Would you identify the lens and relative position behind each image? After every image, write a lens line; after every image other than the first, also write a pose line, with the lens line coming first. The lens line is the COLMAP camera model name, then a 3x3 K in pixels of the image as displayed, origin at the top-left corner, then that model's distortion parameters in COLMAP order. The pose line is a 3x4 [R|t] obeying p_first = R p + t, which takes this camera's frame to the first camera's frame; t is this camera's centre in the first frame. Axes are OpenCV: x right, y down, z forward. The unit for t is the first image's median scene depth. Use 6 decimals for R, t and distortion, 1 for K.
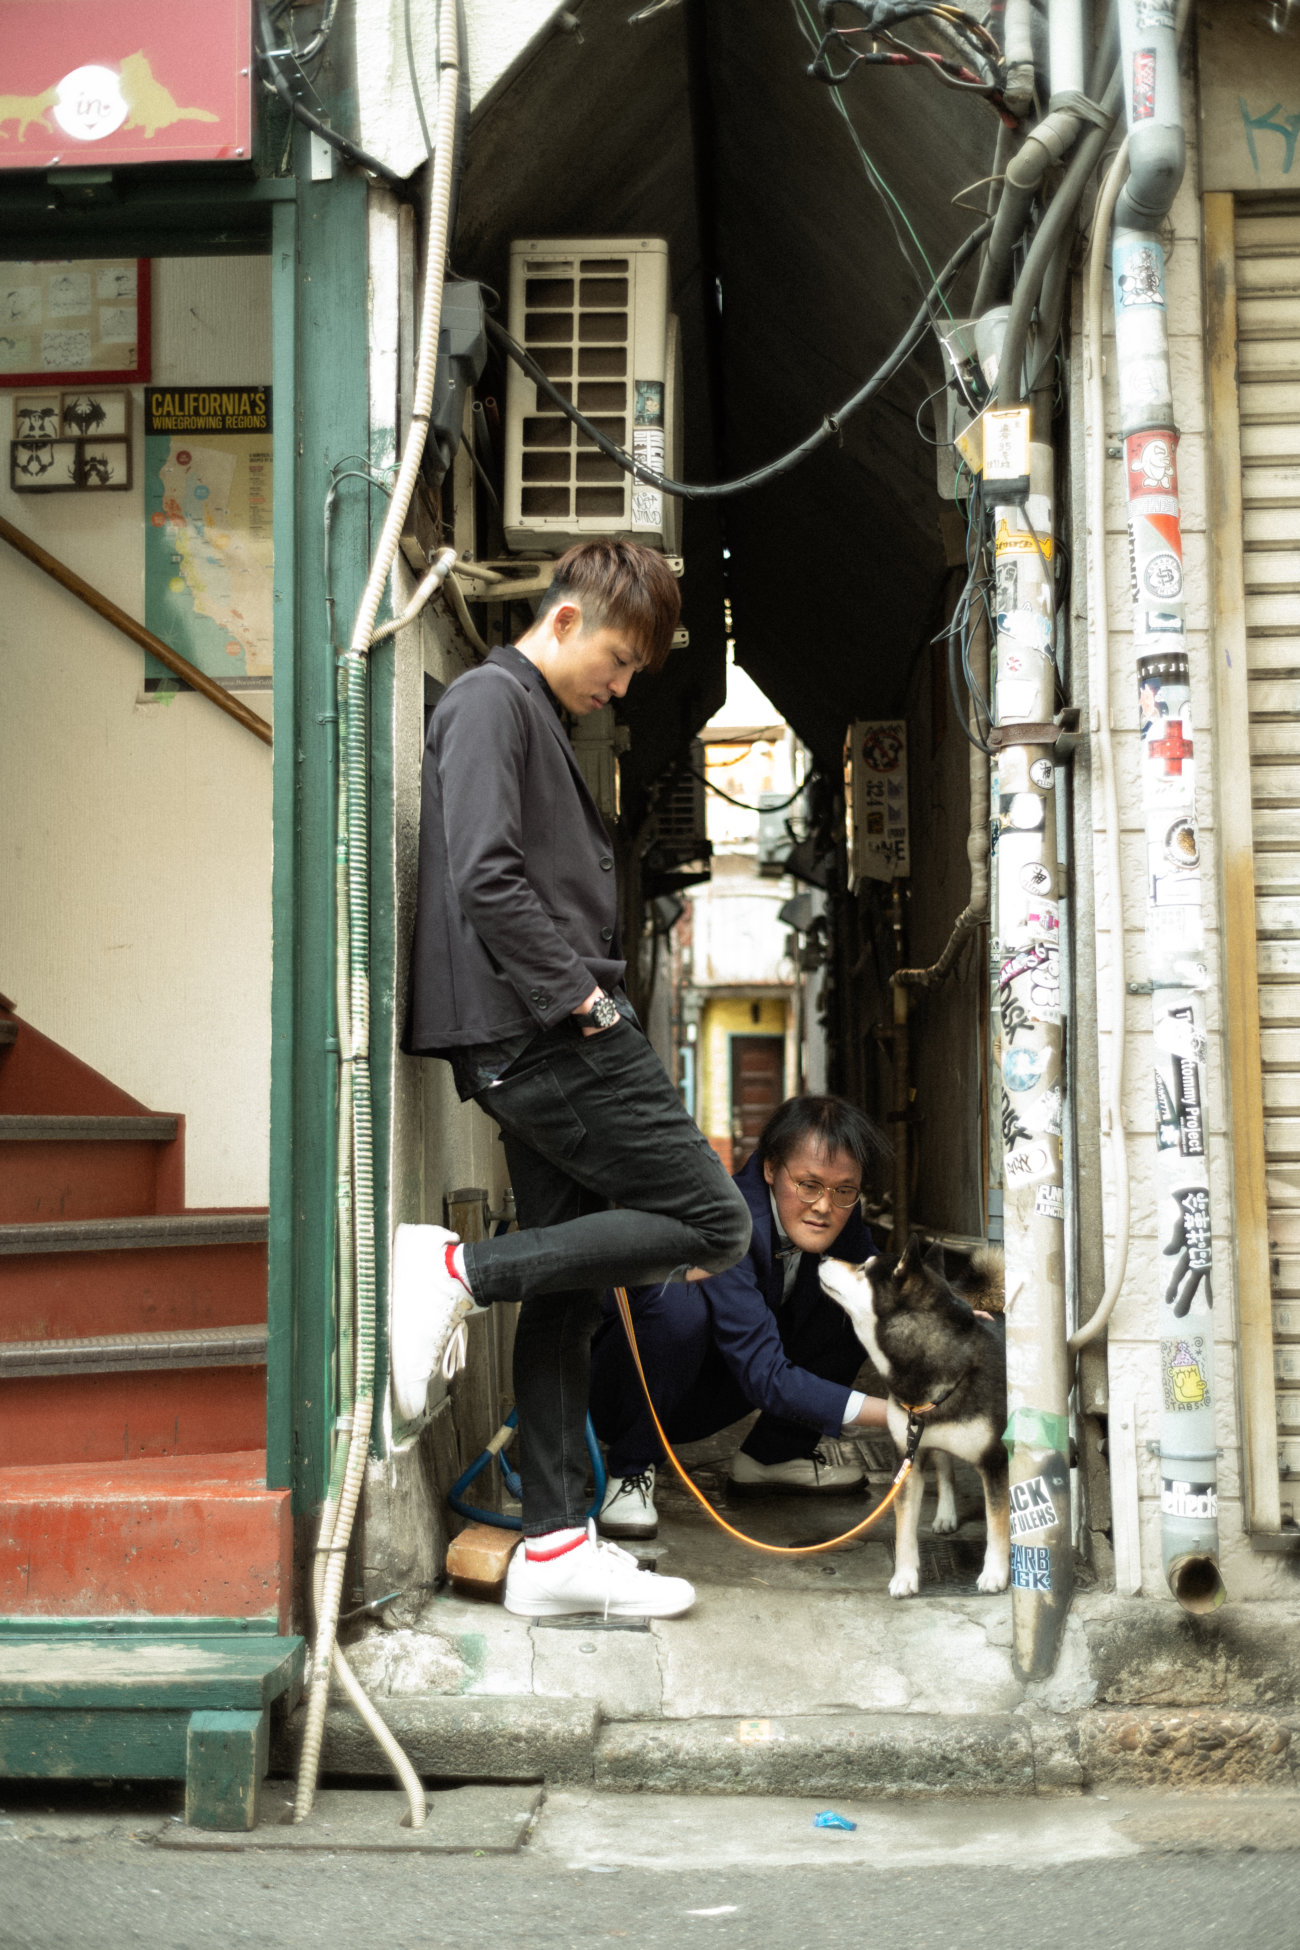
lens RADIAL K [[1946.8, 0, 650.0], [0, 1946.8, 975.0], [0, 0, 1]] dist [0.089808, -0.145021]
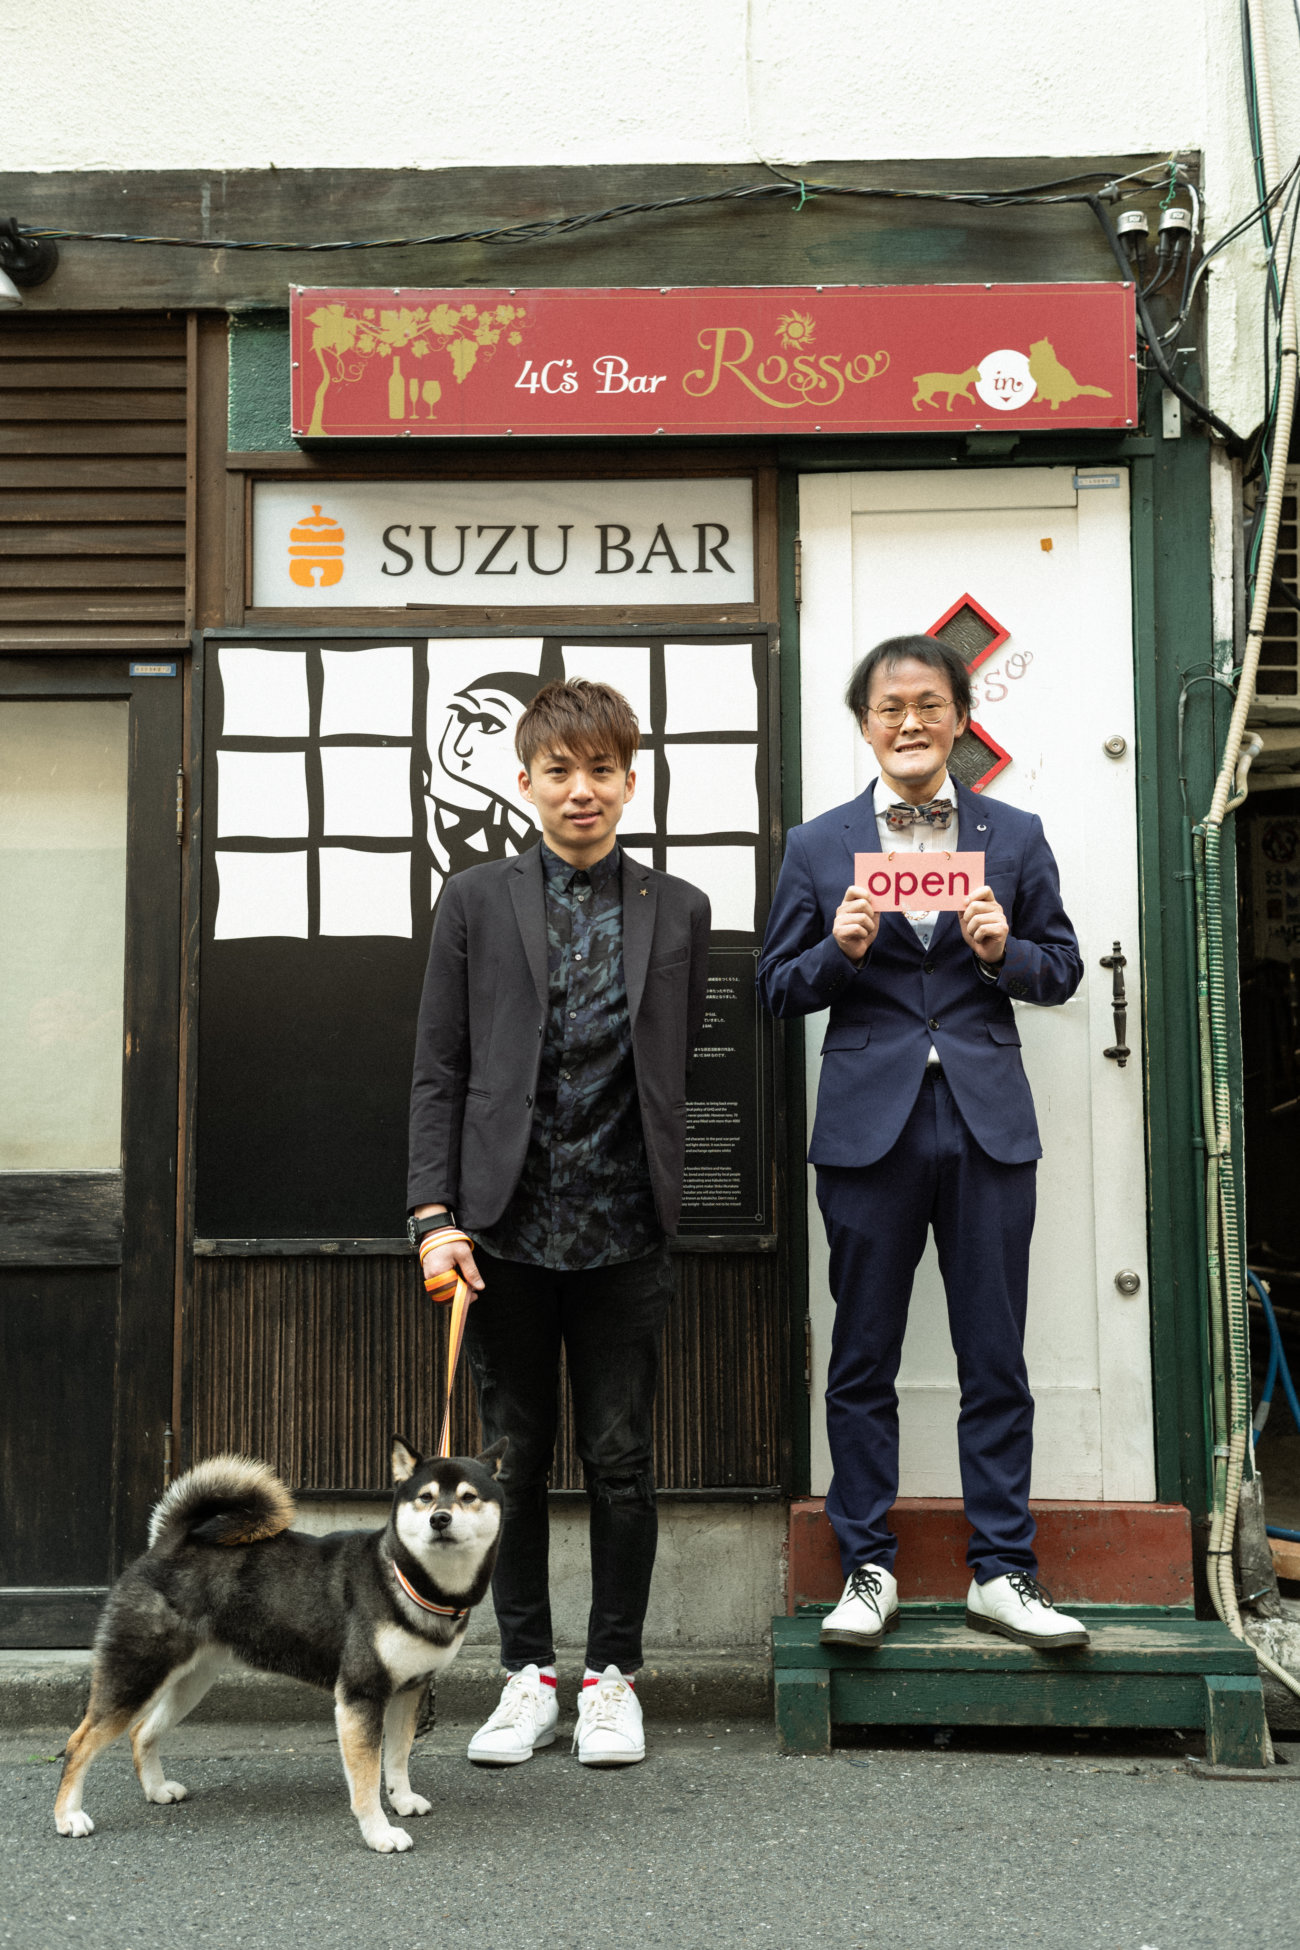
lens RADIAL K [[2019.3, 0, 650.0], [0, 2019.3, 975.0], [0, 0, 1]] dist [0.097463, -0.146141]
pose [[0.999464, 0.011166, 0.030776, -0.557941], [-0.010917, 0.999906, -0.008237, -0.056816], [-0.030865, 0.007897, 0.999492, -0.277837]]
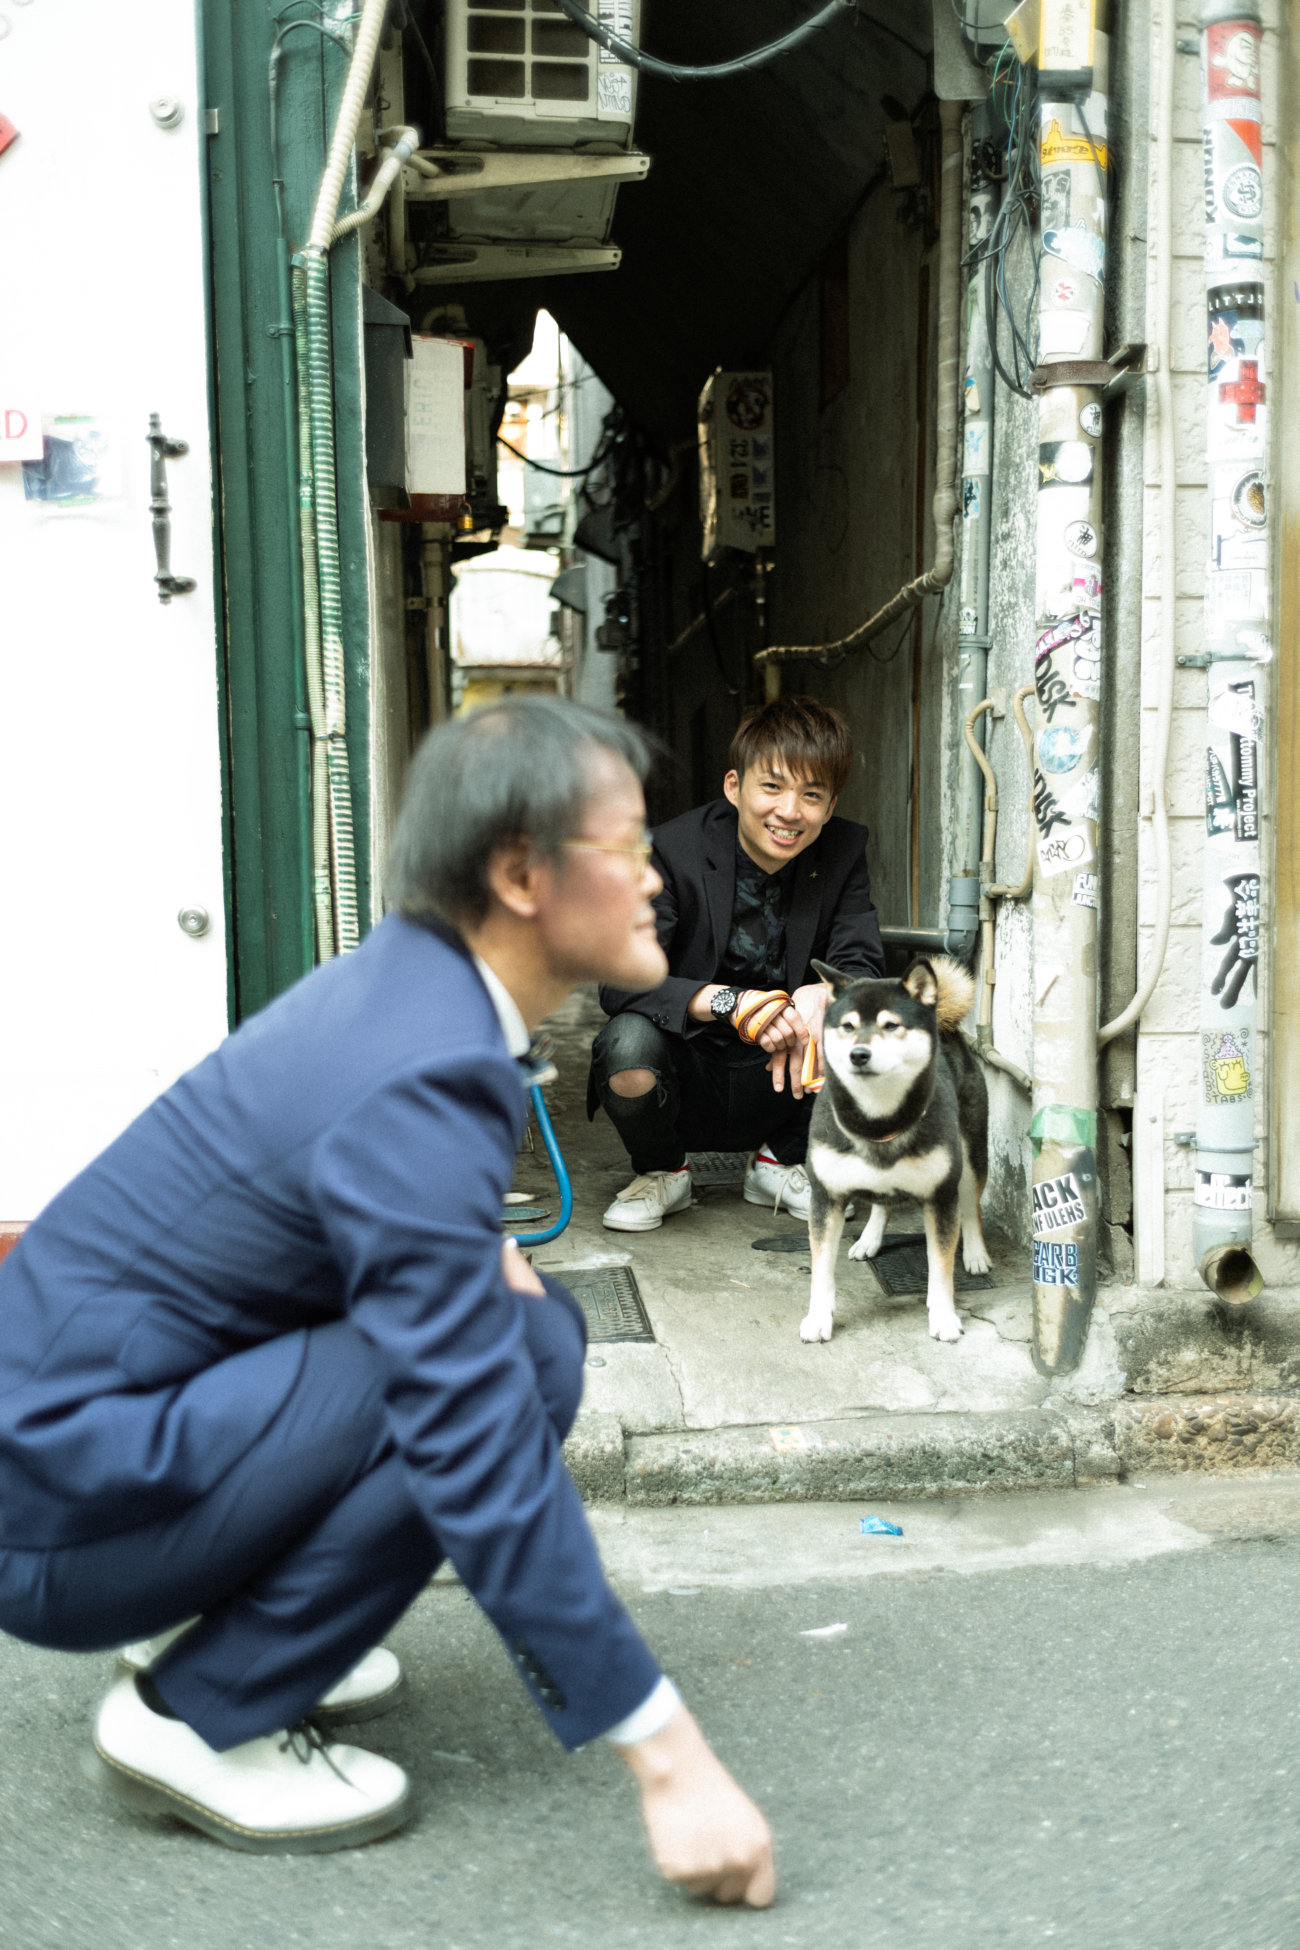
lens RADIAL K [[1969.9, 0, 650.9], [0, 1969.9, 978.9], [0, 0, 1]] dist [0.097485, -0.167359]
pose [[0.988989, -0.015967, 0.147127, -0.142468], [-0.007852, 0.987100, 0.159909, 0.007038], [-0.147783, -0.159304, 0.976106, 0.092313]]
